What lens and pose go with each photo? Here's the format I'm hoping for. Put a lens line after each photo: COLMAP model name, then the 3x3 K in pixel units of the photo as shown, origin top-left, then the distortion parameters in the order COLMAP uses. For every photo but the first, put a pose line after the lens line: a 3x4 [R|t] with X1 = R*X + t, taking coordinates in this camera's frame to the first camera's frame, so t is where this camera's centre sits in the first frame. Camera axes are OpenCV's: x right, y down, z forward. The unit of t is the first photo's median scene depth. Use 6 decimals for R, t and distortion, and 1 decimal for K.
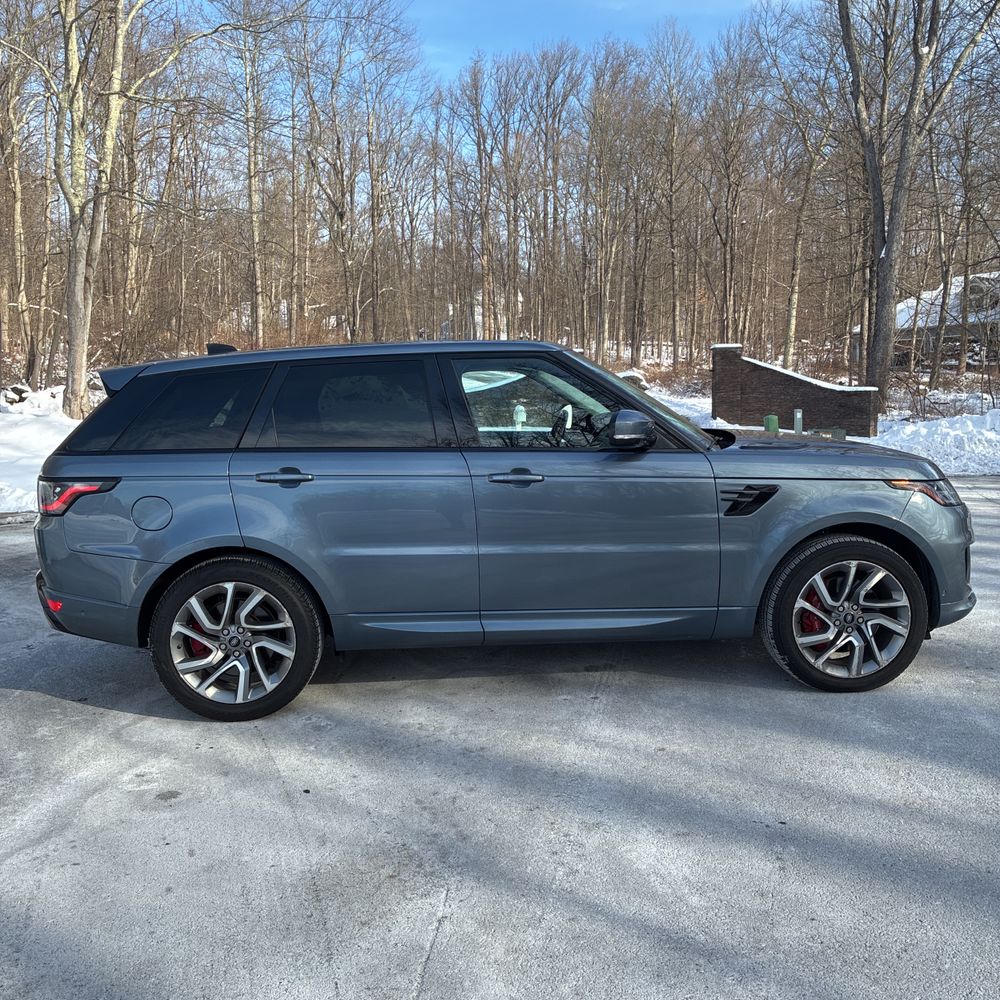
lens RADIAL K [[990.4, 0, 490.4], [0, 990.4, 487.8], [0, 0, 1]] dist [0.019236, 0.001415]
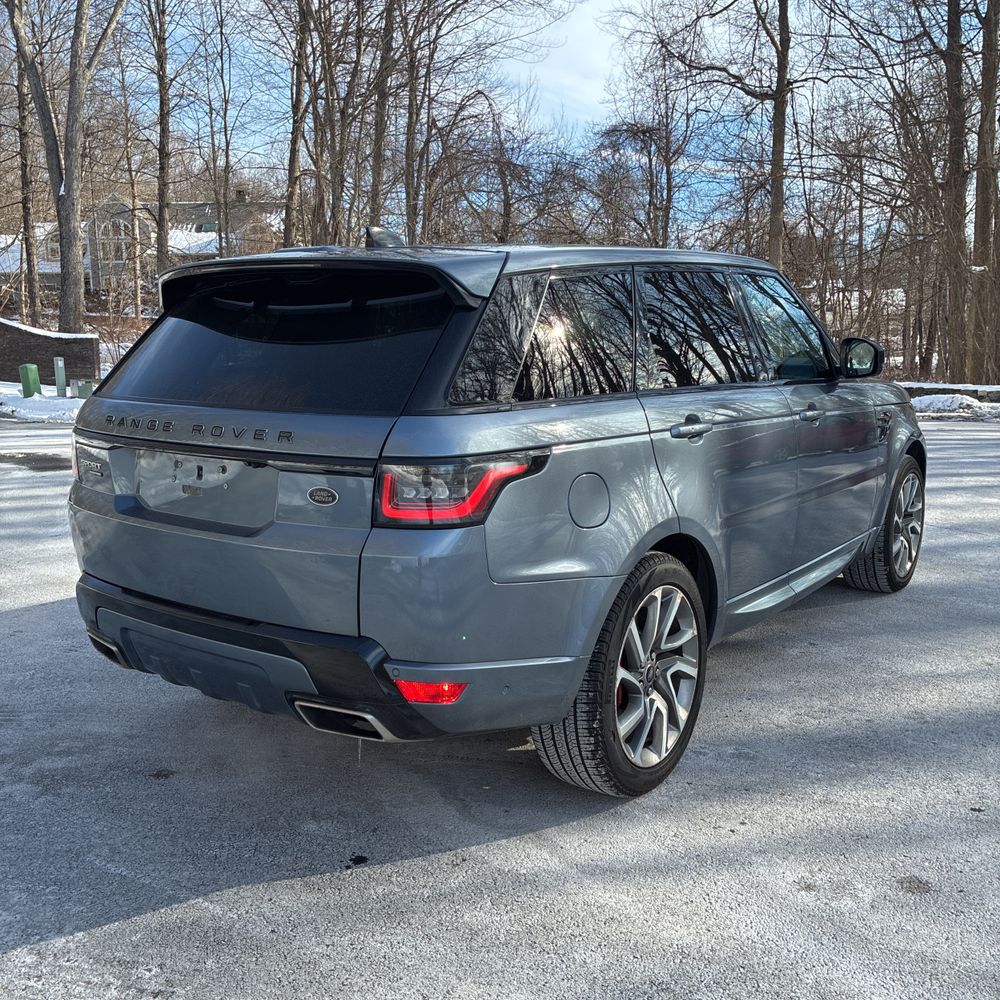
lens RADIAL K [[1011.7, 0, 496.4], [0, 1011.7, 475.7], [0, 0, 1]] dist [0.009793, 0.010296]
pose [[0.628689, -0.091293, 0.772279, -0.758049], [0.065432, 0.995774, 0.064447, -0.029016], [-0.774899, 0.010015, 0.632006, 0.572012]]
